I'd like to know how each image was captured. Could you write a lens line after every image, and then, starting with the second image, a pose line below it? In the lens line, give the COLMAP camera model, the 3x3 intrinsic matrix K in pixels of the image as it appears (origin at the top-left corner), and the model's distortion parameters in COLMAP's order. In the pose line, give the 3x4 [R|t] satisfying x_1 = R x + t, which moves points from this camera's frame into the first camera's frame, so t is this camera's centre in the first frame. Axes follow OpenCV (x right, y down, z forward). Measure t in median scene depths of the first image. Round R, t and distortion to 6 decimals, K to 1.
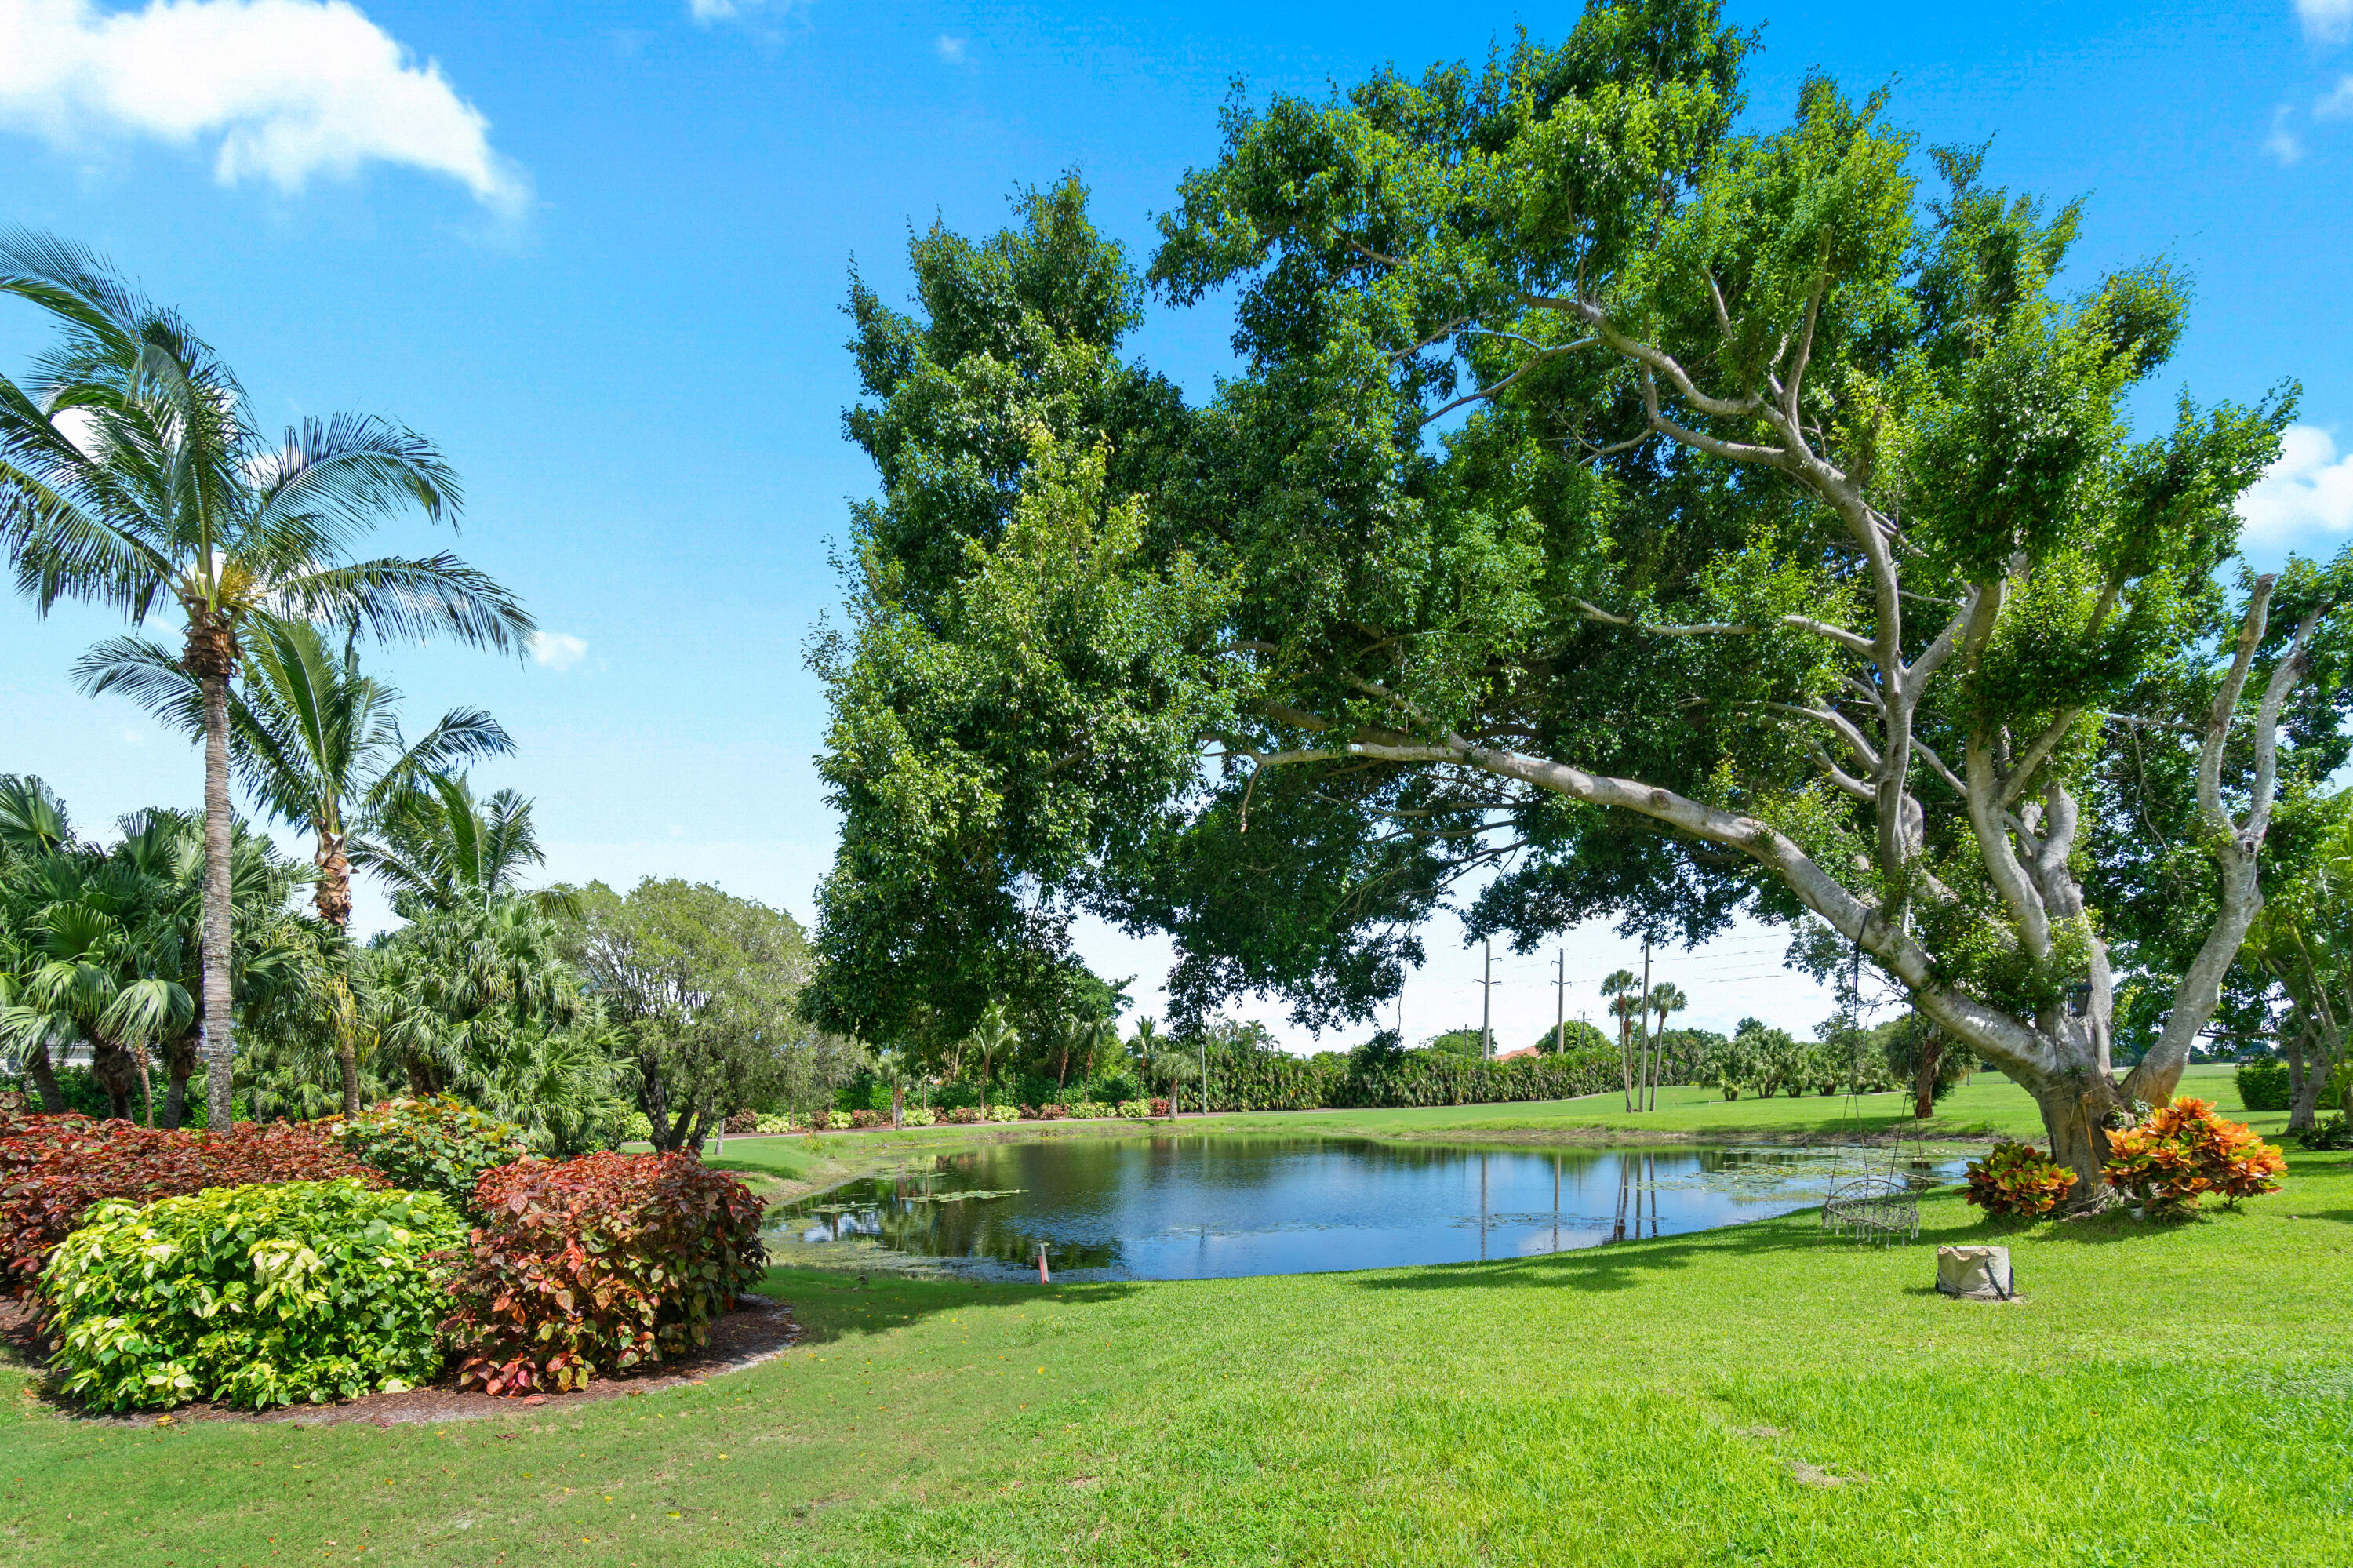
lens RADIAL K [[1123.7, 0, 1185.2], [0, 1123.7, 1185.0], [0, 0, 1]] dist [-0.004245, -0.000417]
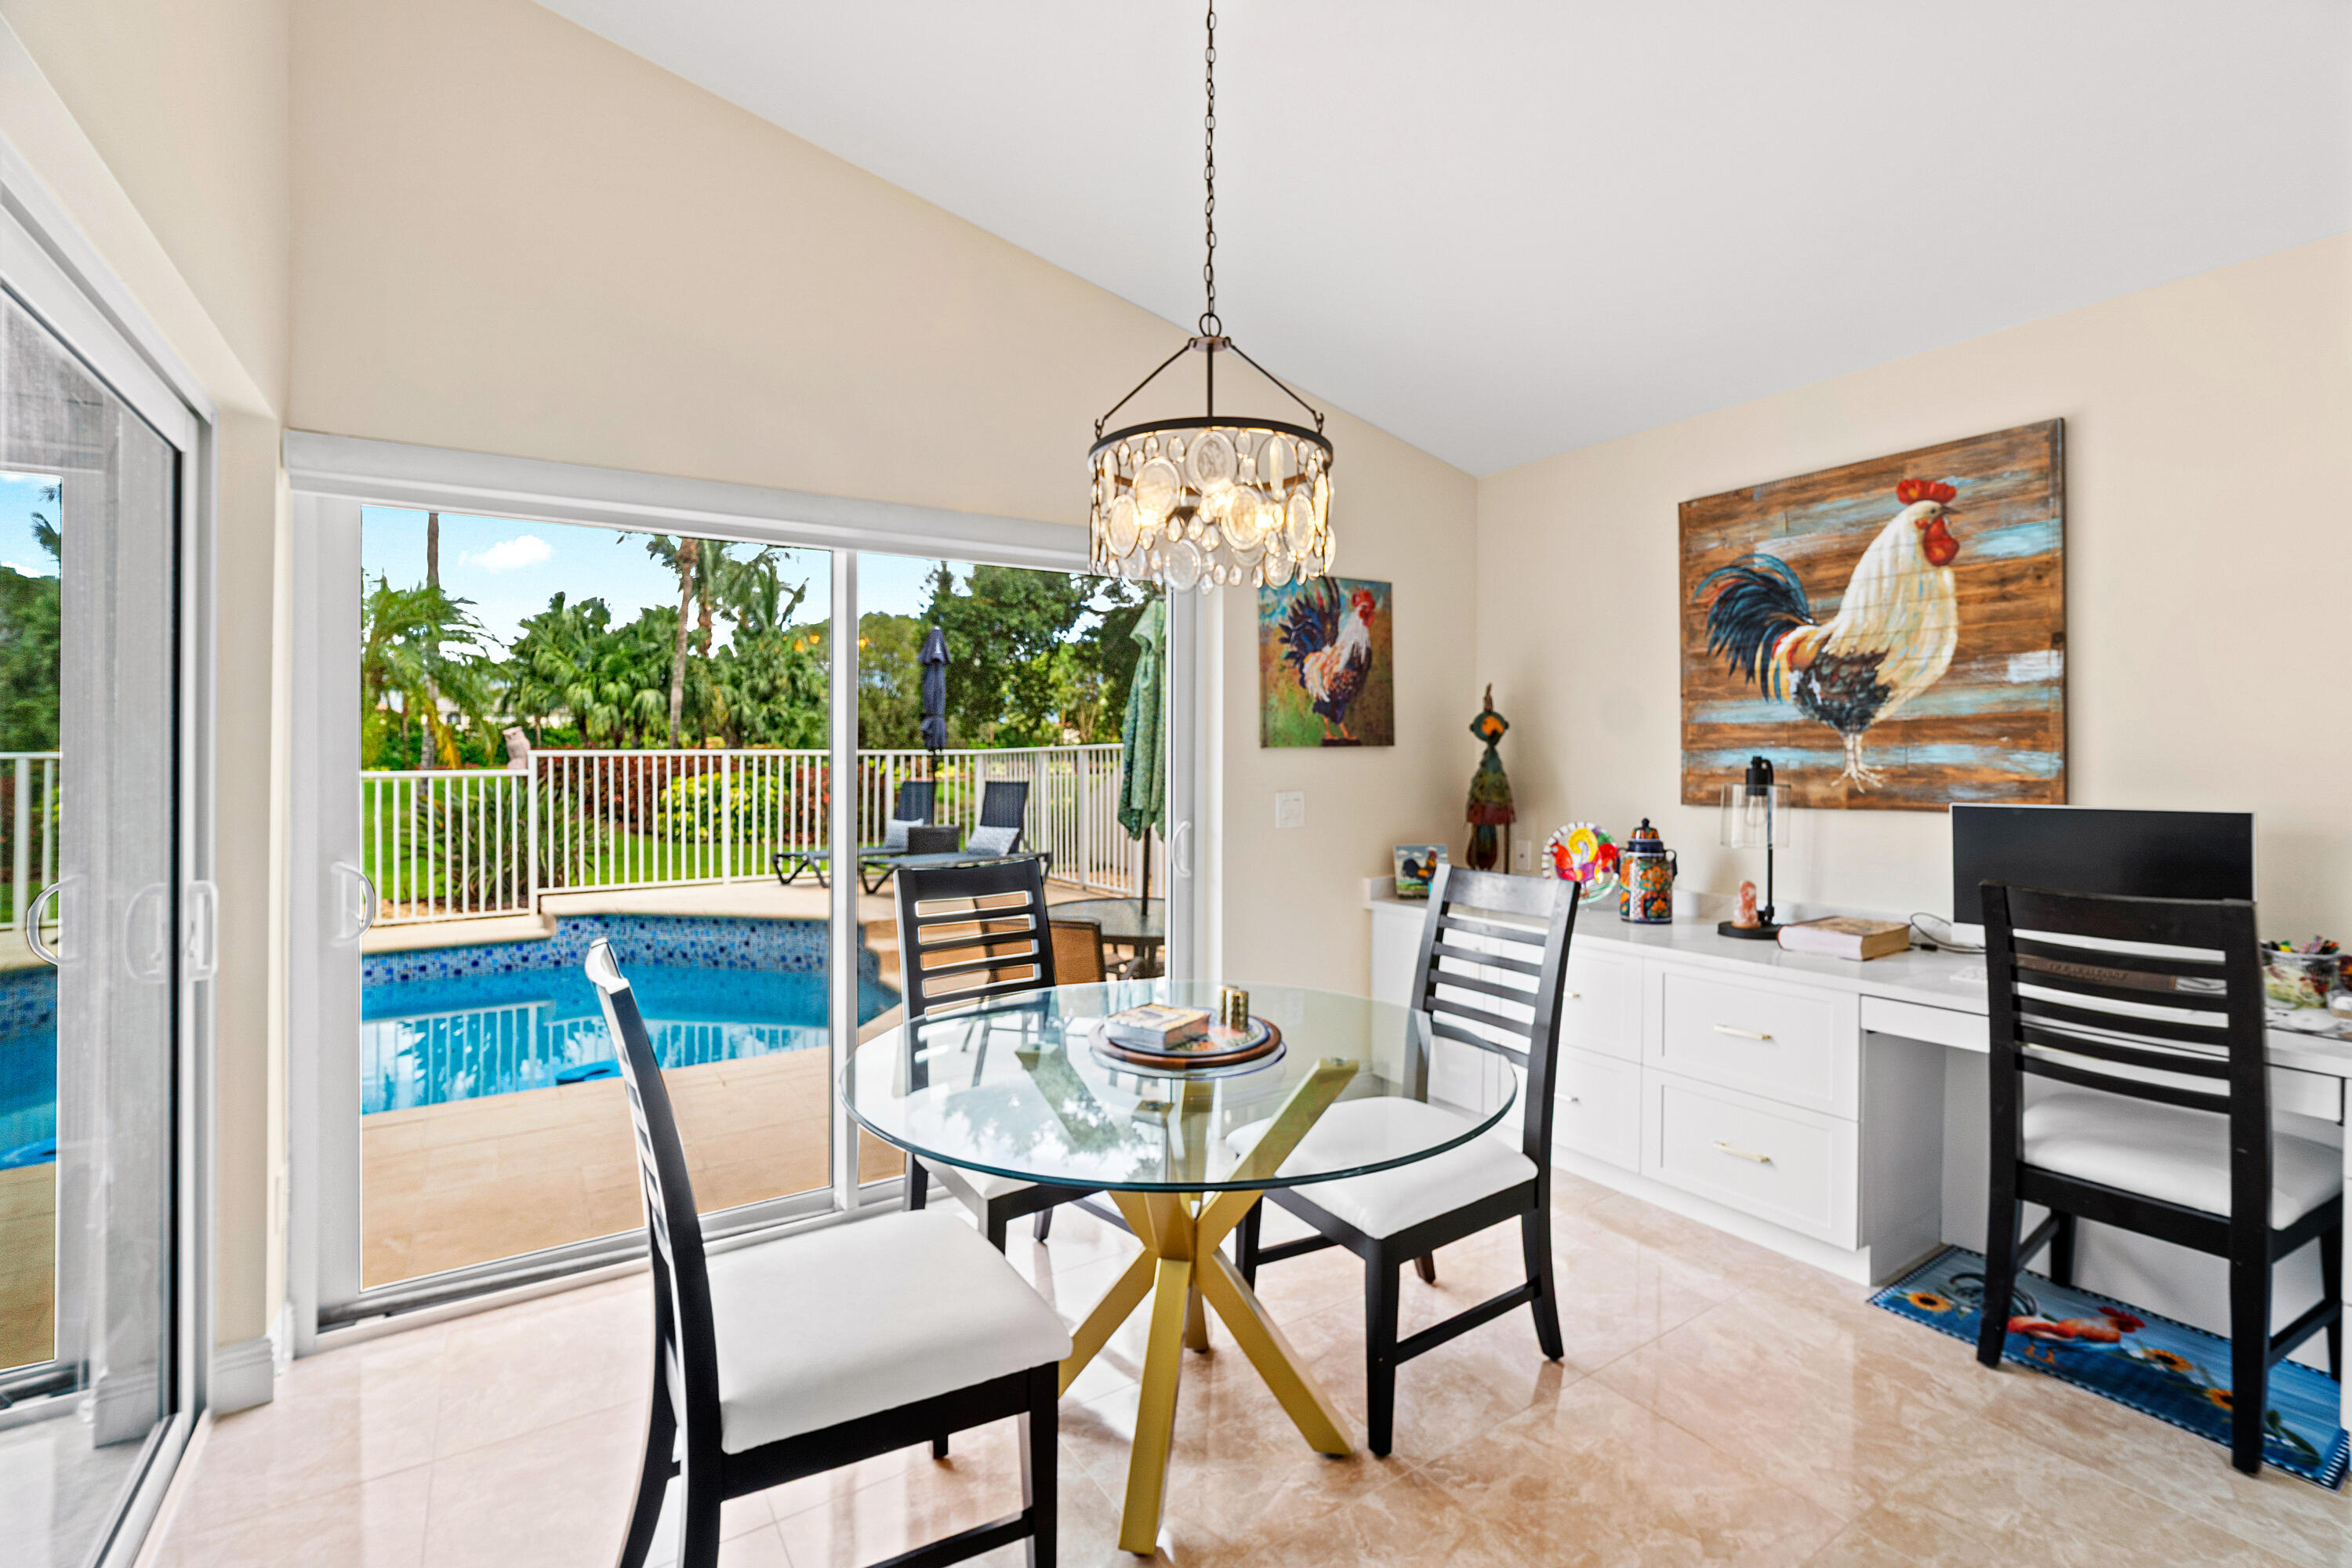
lens RADIAL K [[1030.3, 0, 1150.8], [0, 1030.3, 770.4], [0, 0, 1]] dist [-0.014515, 0.004041]
pose [[0.985336, 0.019506, -0.169507, 0.741059], [-0.030859, 0.997434, -0.064603, 0.138984], [0.167812, 0.068887, 0.983409, -1.525772]]
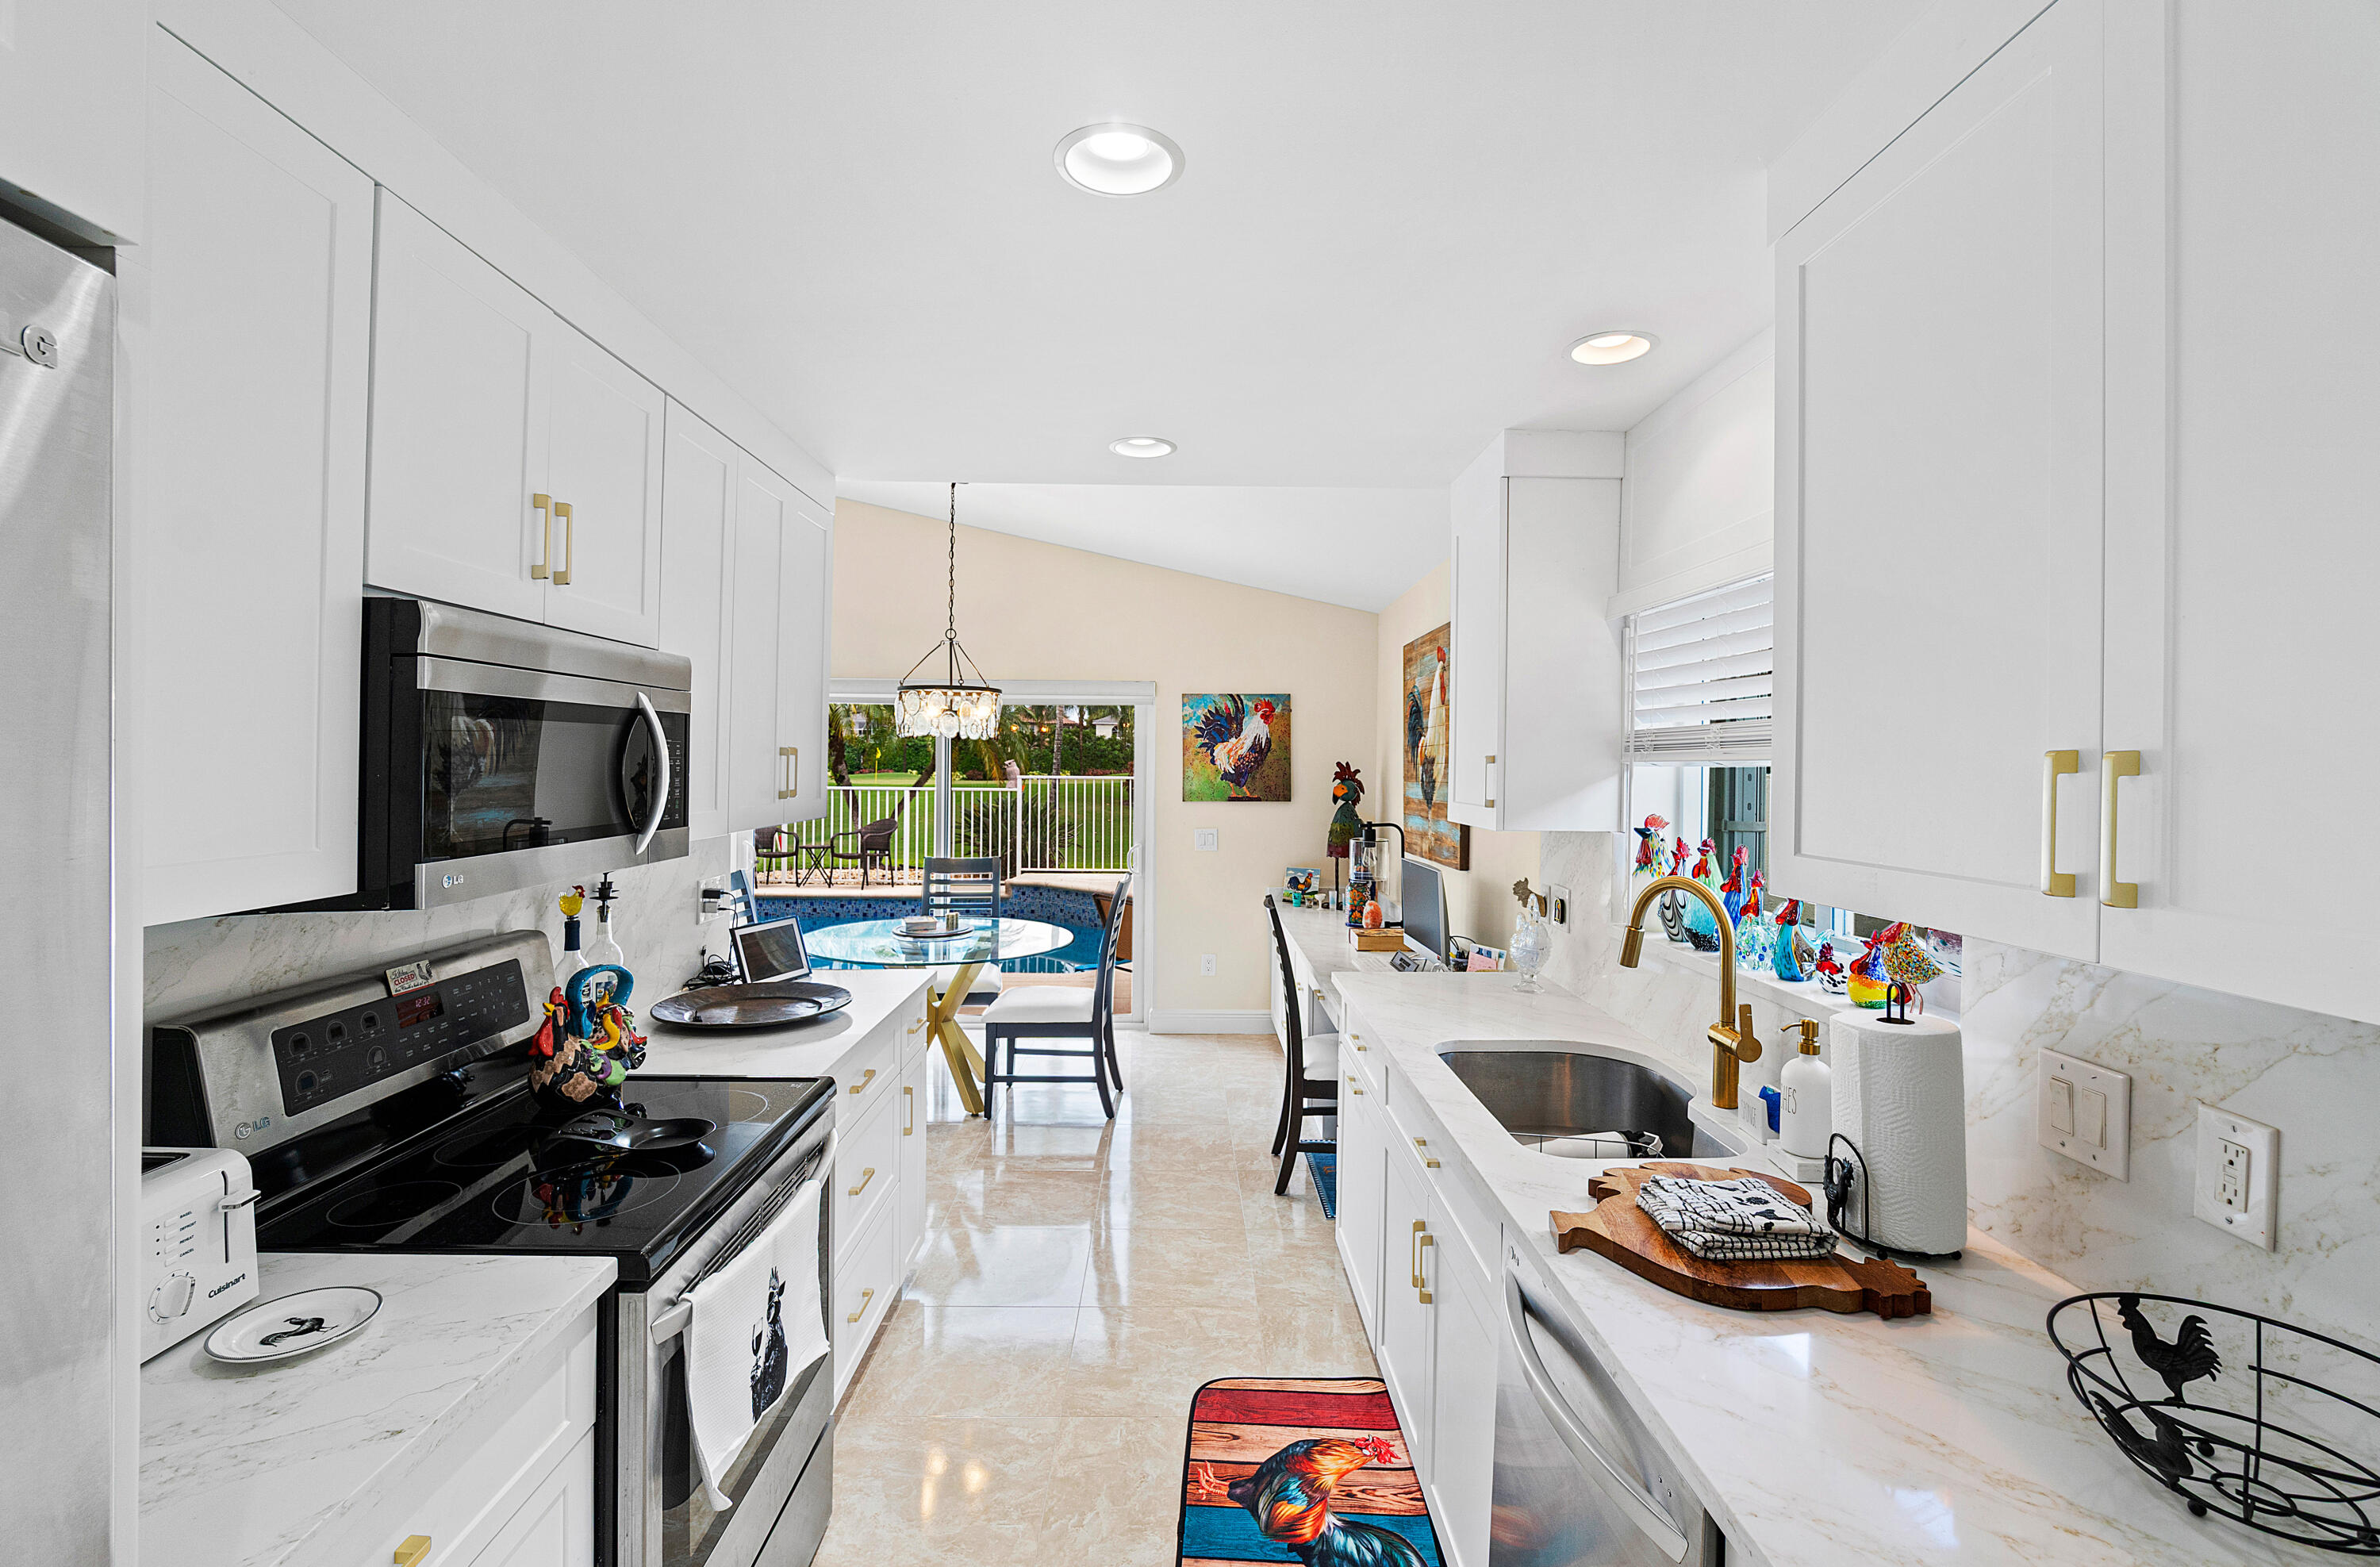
lens RADIAL K [[1042.6, 0, 1195.6], [0, 1042.6, 765.4], [0, 0, 1]] dist [-0.014515, 0.004041]
pose [[0.755691, 0.030164, -0.654233, 1.182258], [-0.079588, 0.995765, -0.046020, 0.108223], [0.650074, 0.086846, 0.754892, -1.632040]]
